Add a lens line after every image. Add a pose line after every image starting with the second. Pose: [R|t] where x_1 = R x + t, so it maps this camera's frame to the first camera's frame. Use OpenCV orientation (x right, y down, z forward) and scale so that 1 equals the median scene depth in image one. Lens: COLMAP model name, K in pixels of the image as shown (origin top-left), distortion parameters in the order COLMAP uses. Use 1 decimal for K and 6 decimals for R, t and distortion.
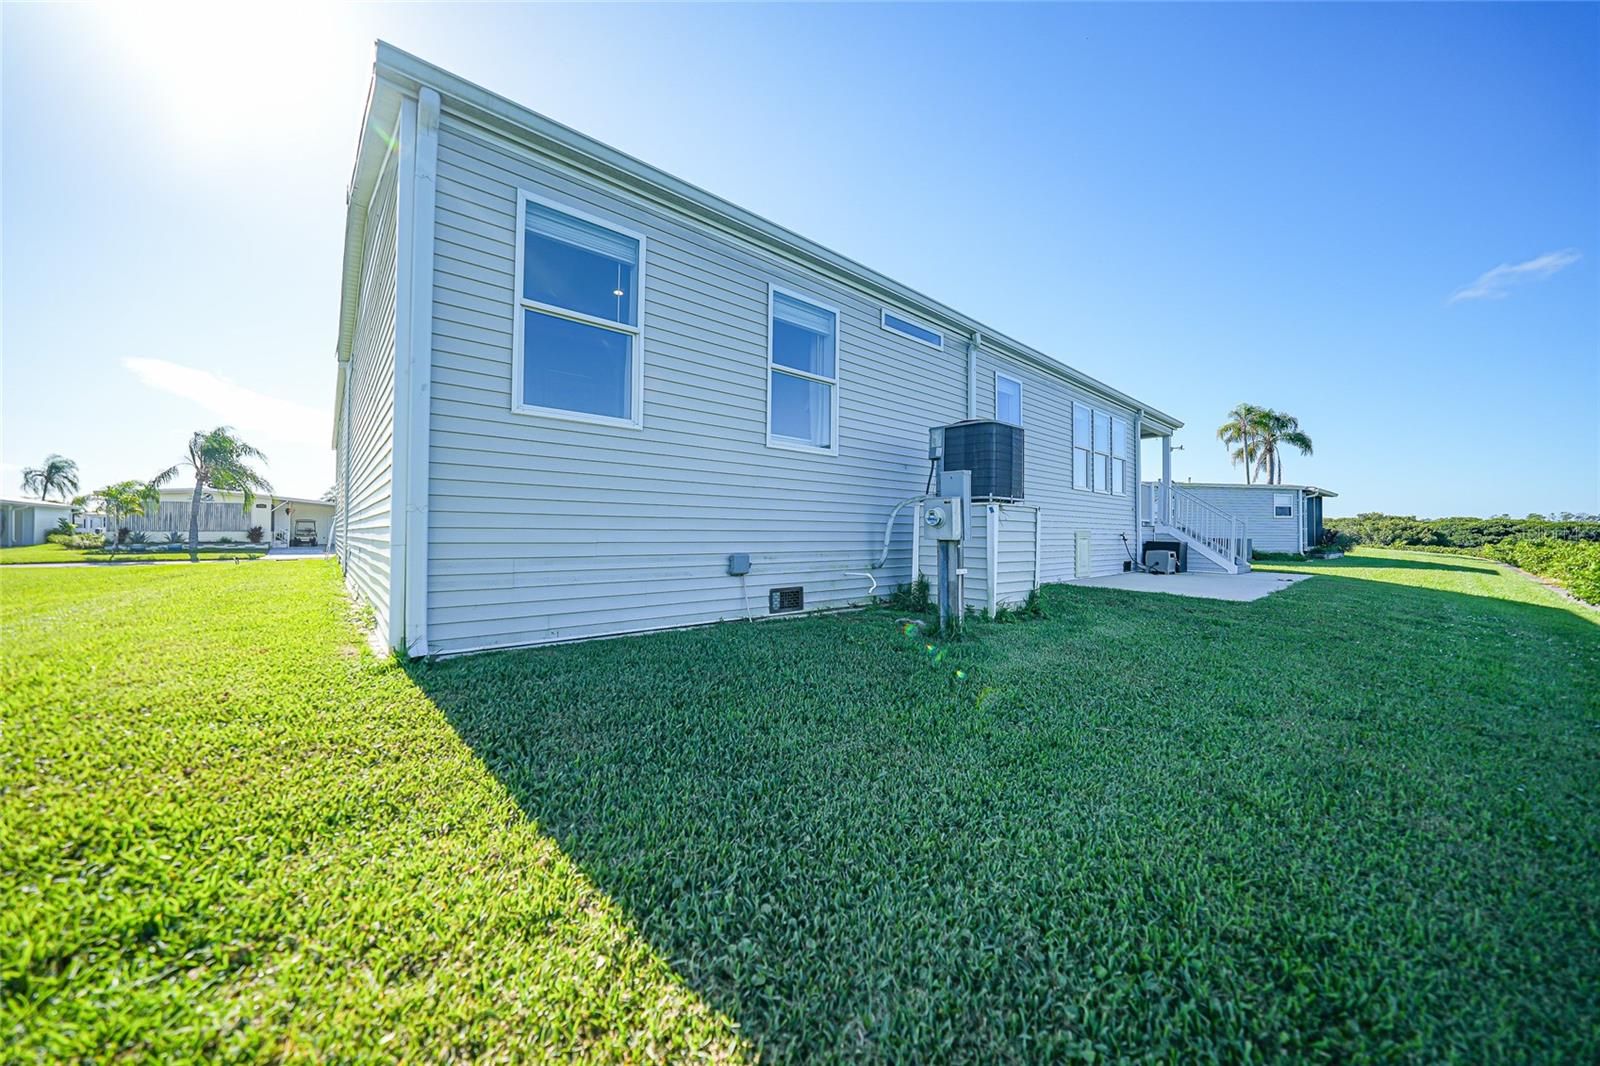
lens RADIAL K [[555.6, 0, 803.6], [0, 555.6, 524.8], [0, 0, 1]] dist [-0.022679, 0.002645]
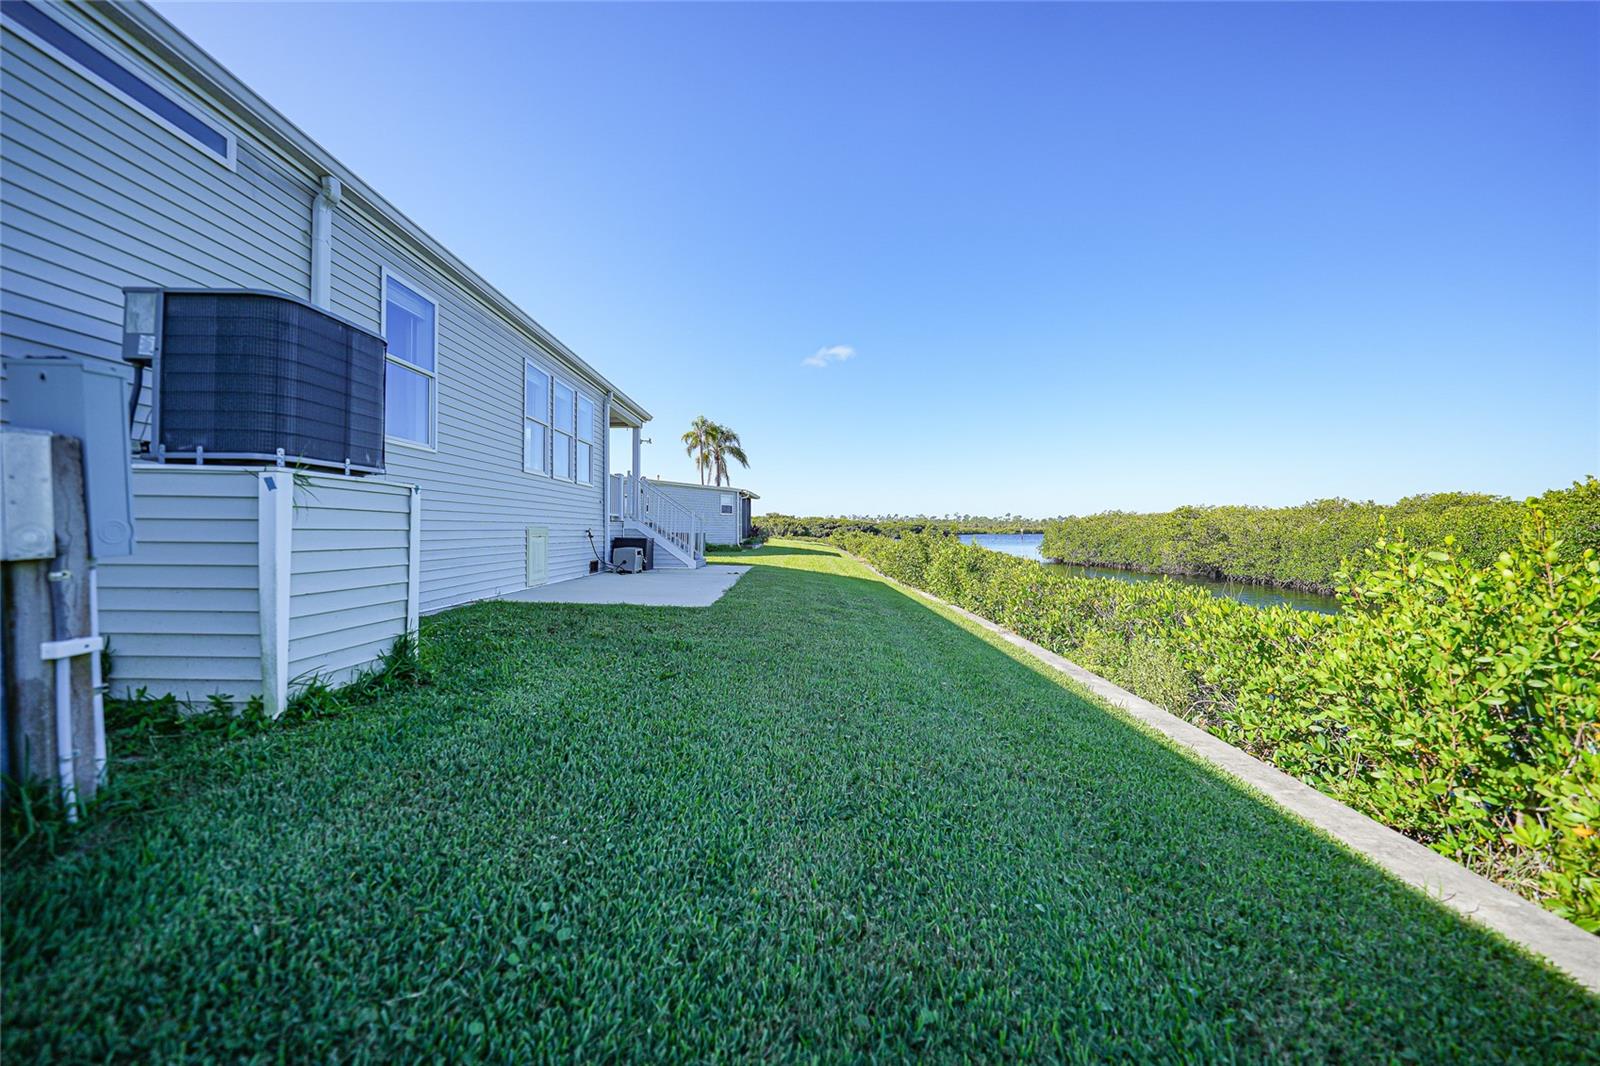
lens RADIAL K [[555.6, 0, 808.3], [0, 555.6, 530.8], [0, 0, 1]] dist [-0.022679, 0.002645]
pose [[0.642635, -0.003969, 0.766162, 0.133061], [-0.012548, 0.999798, 0.015705, -0.000300], [-0.766069, -0.019707, 0.642456, 0.175220]]
